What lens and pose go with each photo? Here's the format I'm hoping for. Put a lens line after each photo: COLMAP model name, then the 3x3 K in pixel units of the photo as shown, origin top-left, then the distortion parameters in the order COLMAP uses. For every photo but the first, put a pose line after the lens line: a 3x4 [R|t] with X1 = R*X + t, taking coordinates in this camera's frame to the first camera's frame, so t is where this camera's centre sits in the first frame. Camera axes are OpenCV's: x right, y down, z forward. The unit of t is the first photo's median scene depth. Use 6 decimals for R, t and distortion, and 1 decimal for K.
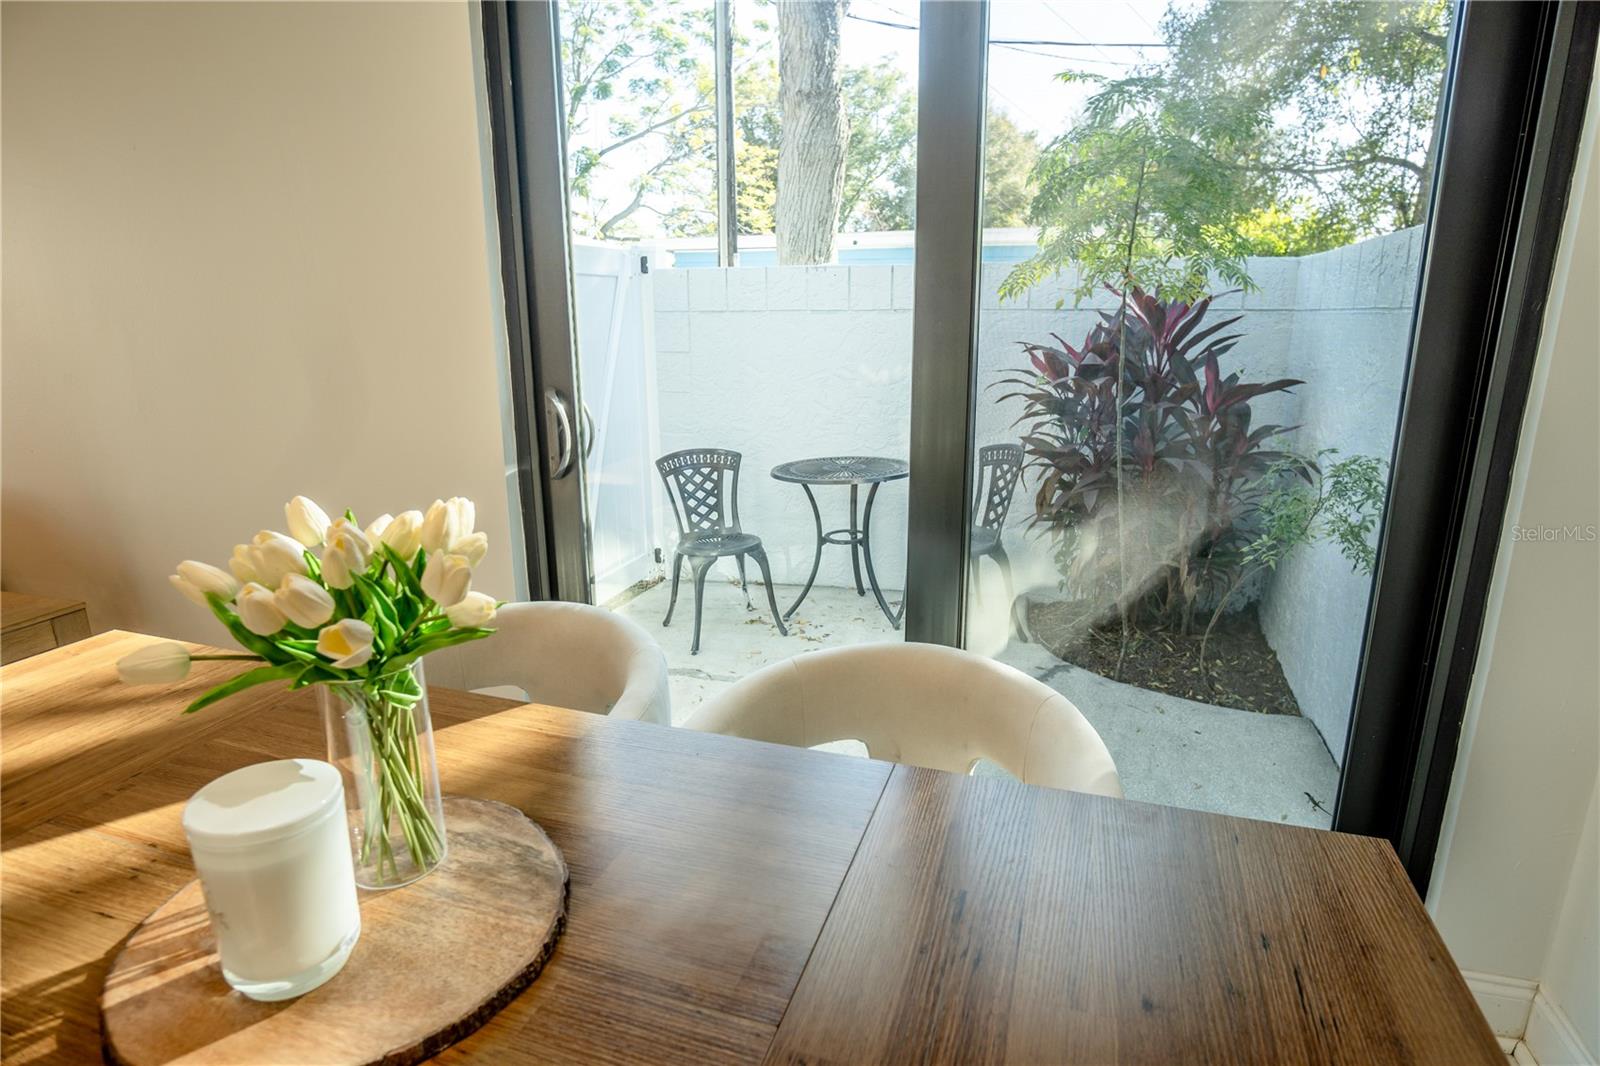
lens RADIAL K [[853.8, 0, 801.7], [0, 853.8, 523.7], [0, 0, 1]] dist [-0.034723, 0.008949]
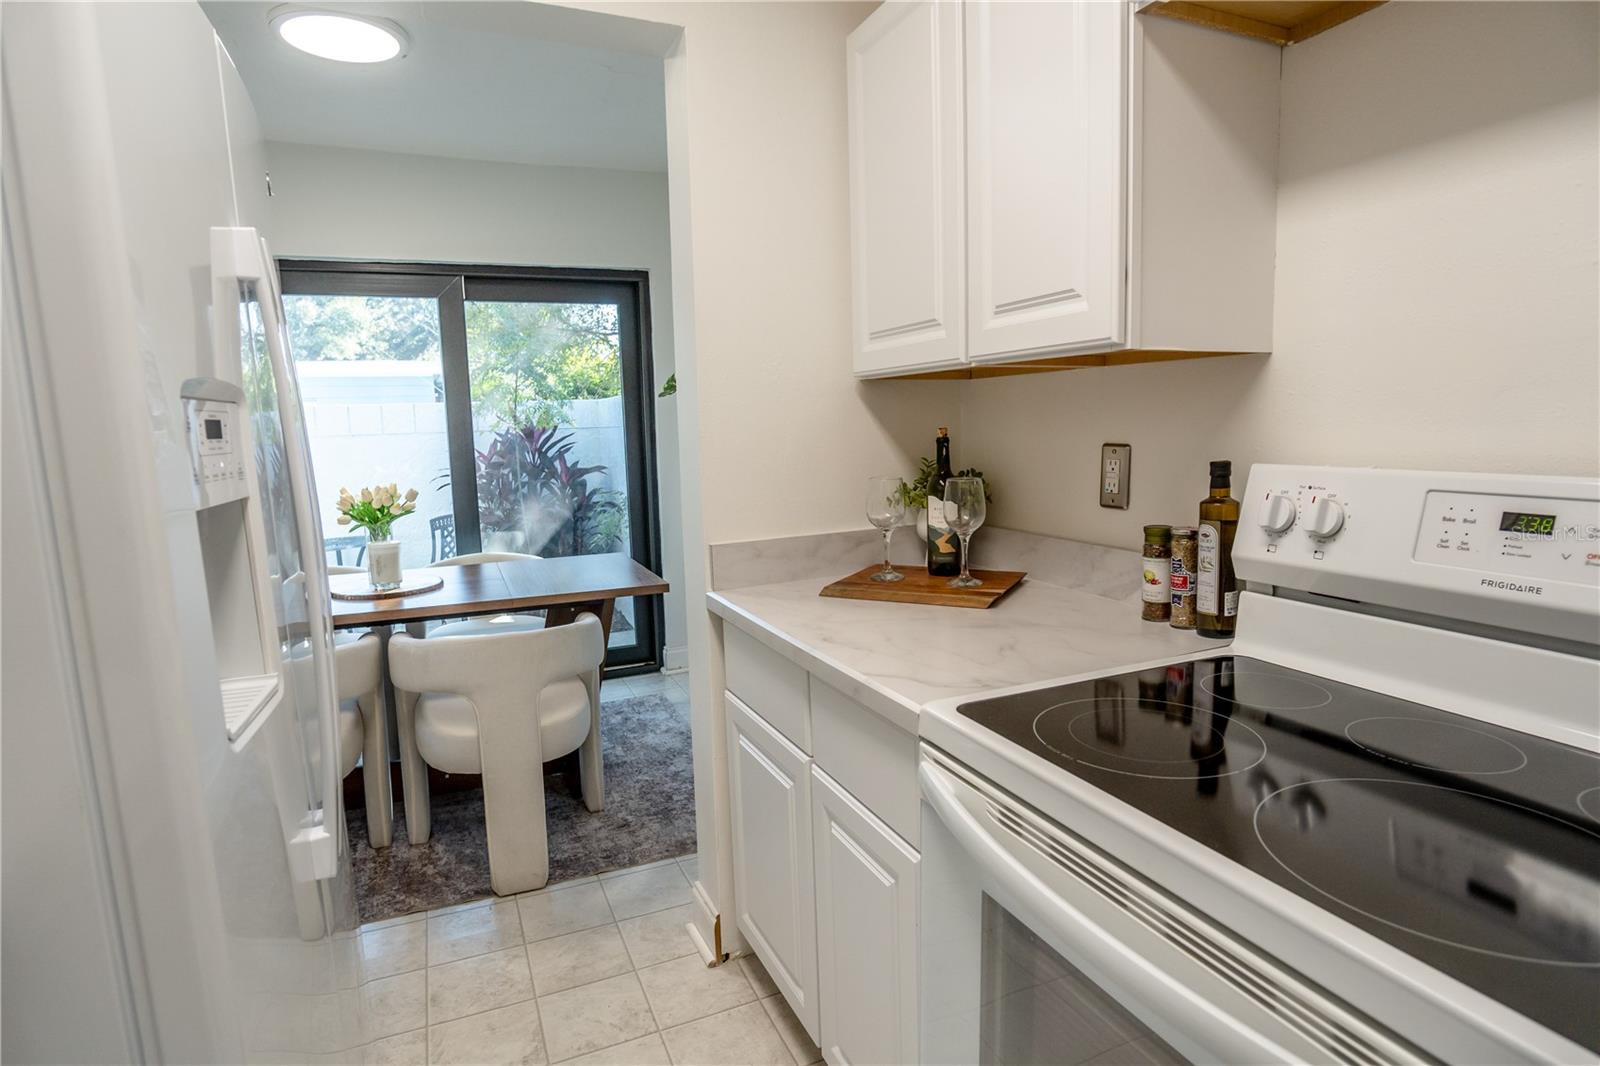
lens RADIAL K [[853.8, 0, 802.4], [0, 853.8, 534.4], [0, 0, 1]] dist [-0.034723, 0.008949]
pose [[0.747158, -0.093386, 0.658054, -0.289985], [0.175045, 0.982774, -0.059279, 0.141660], [-0.641182, 0.159480, 0.750634, -0.565542]]
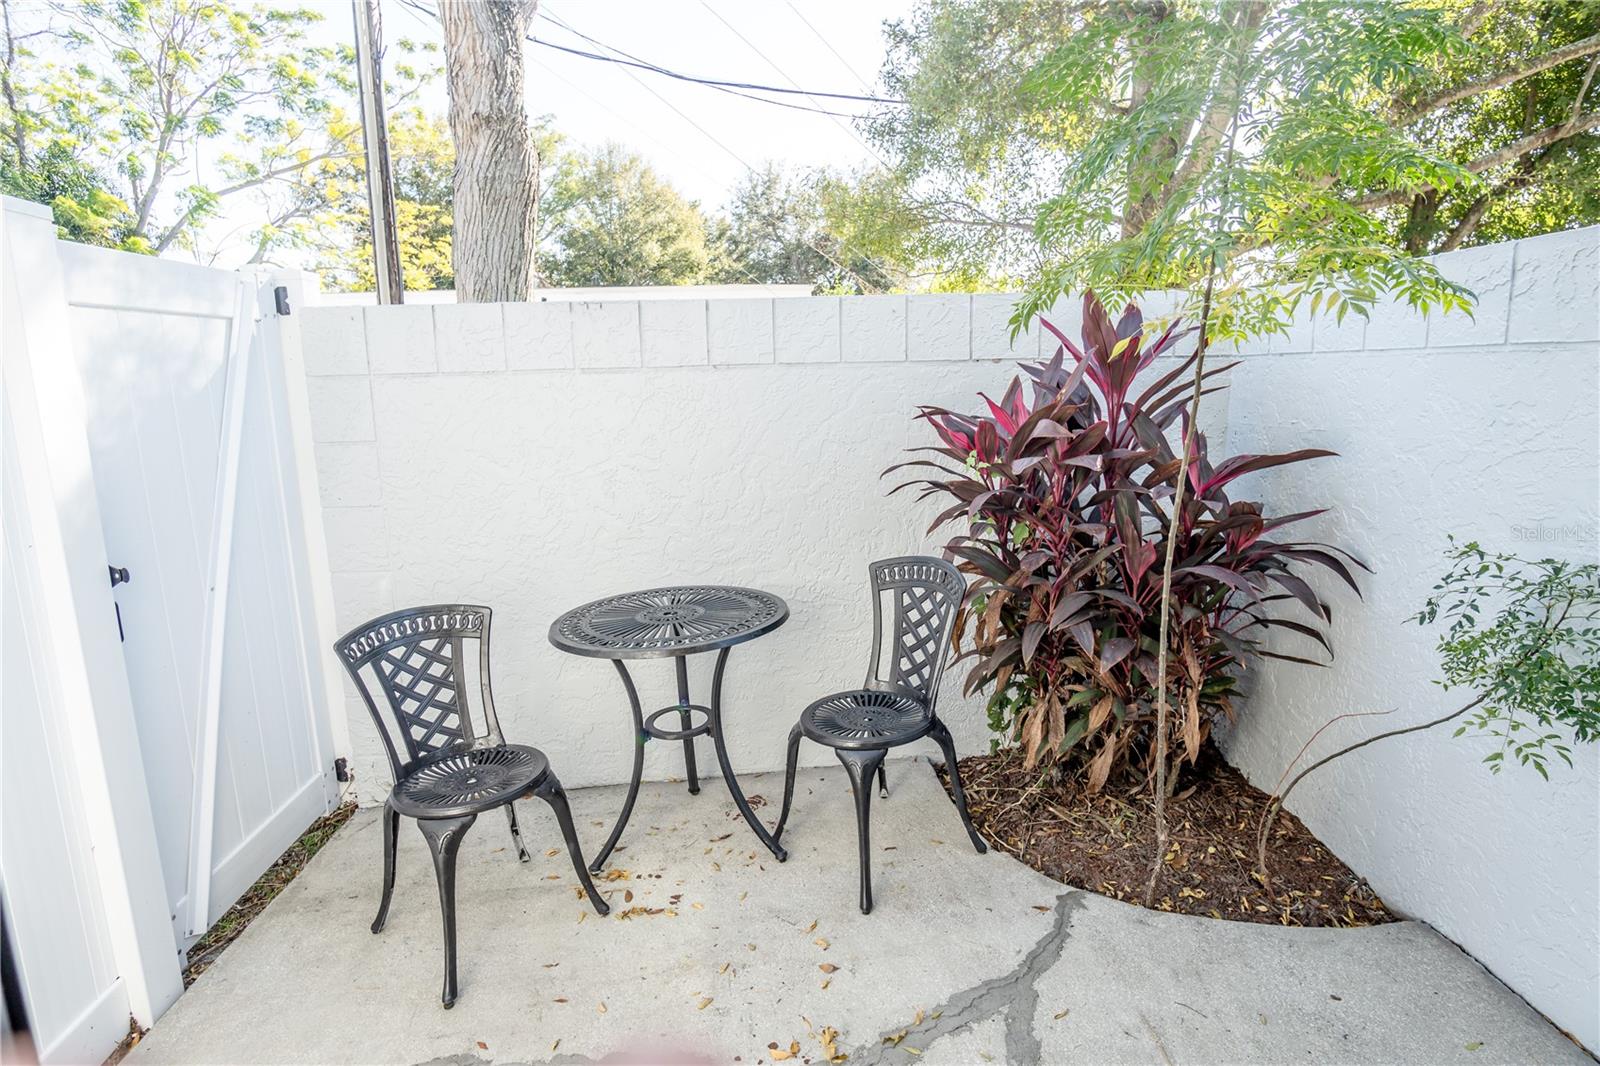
lens RADIAL K [[853.8, 0, 805.5], [0, 853.8, 522.4], [0, 0, 1]] dist [-0.034723, 0.008949]
pose [[0.929762, -0.079881, 0.359392, -0.075573], [0.106090, 0.992902, -0.053768, -0.086537], [-0.352546, 0.088119, 0.931636, 0.367507]]
